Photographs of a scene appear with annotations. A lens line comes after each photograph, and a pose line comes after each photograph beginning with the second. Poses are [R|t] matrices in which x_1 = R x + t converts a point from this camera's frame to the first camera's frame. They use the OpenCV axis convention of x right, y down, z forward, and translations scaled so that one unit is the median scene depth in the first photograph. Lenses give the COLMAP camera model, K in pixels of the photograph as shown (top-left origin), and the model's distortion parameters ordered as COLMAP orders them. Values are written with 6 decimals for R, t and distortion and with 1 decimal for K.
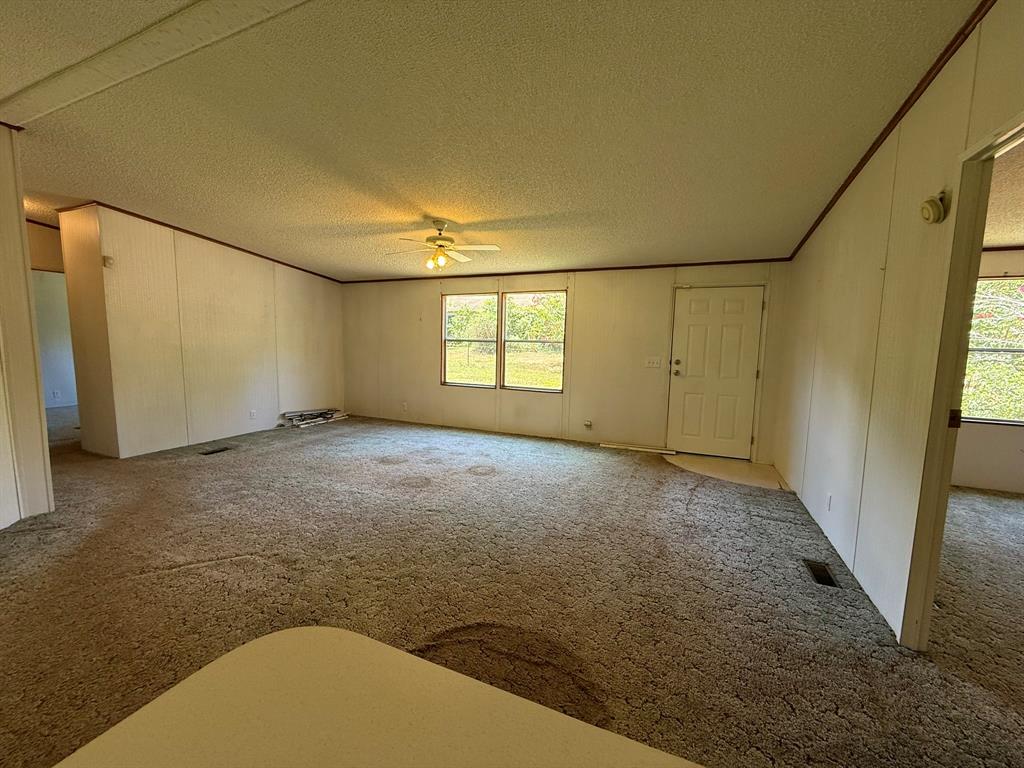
lens RADIAL K [[410.1, 0, 510.2], [0, 410.1, 382.0], [0, 0, 1]] dist [0.000463, 0.000048]
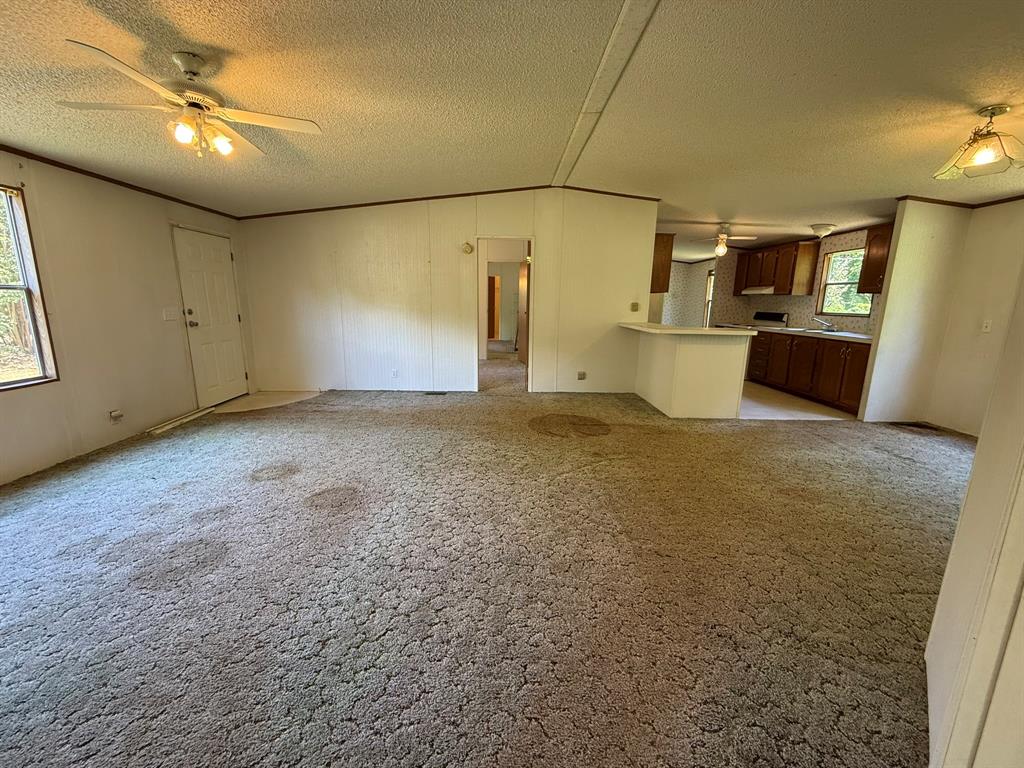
lens RADIAL K [[410.1, 0, 510.2], [0, 410.1, 382.0], [0, 0, 1]] dist [0.000463, 0.000048]
pose [[-0.411772, -0.203174, 0.888349, -0.717846], [0.072584, 0.964420, 0.254217, -0.078321], [-0.908392, 0.169160, -0.382374, 0.734512]]
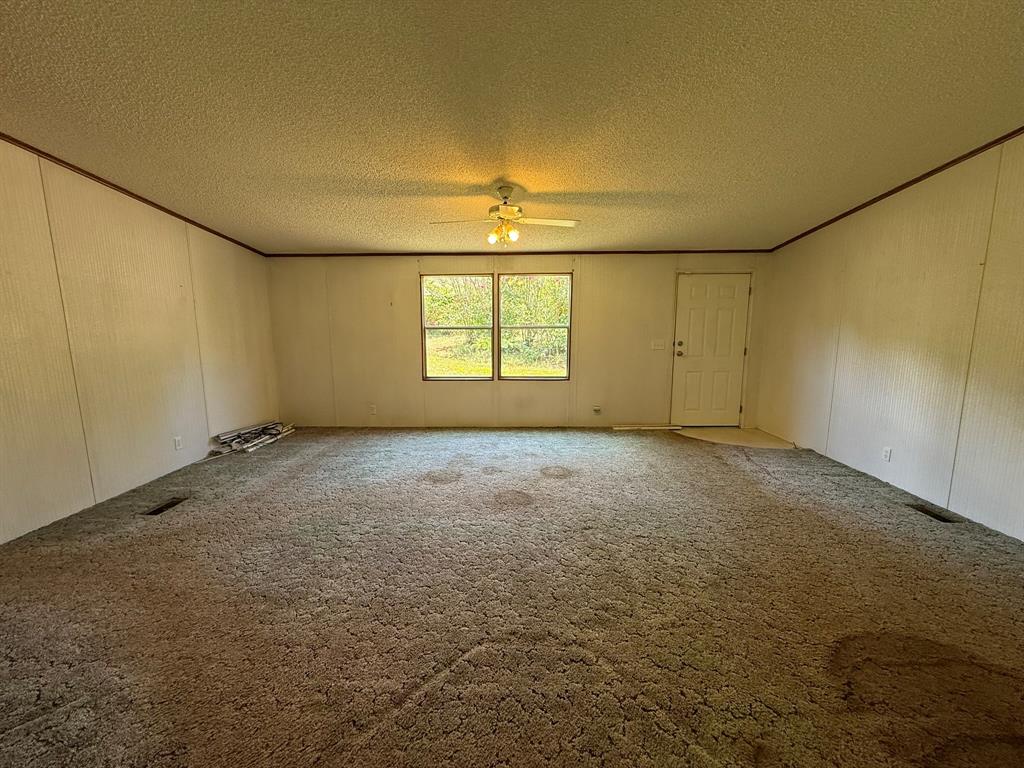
lens RADIAL K [[410.1, 0, 510.2], [0, 410.1, 382.0], [0, 0, 1]] dist [0.000463, 0.000048]
pose [[0.926048, -0.075237, 0.369831, -0.408677], [0.059523, 0.996779, 0.053739, -0.032465], [-0.372683, -0.027751, 0.927543, 0.169783]]
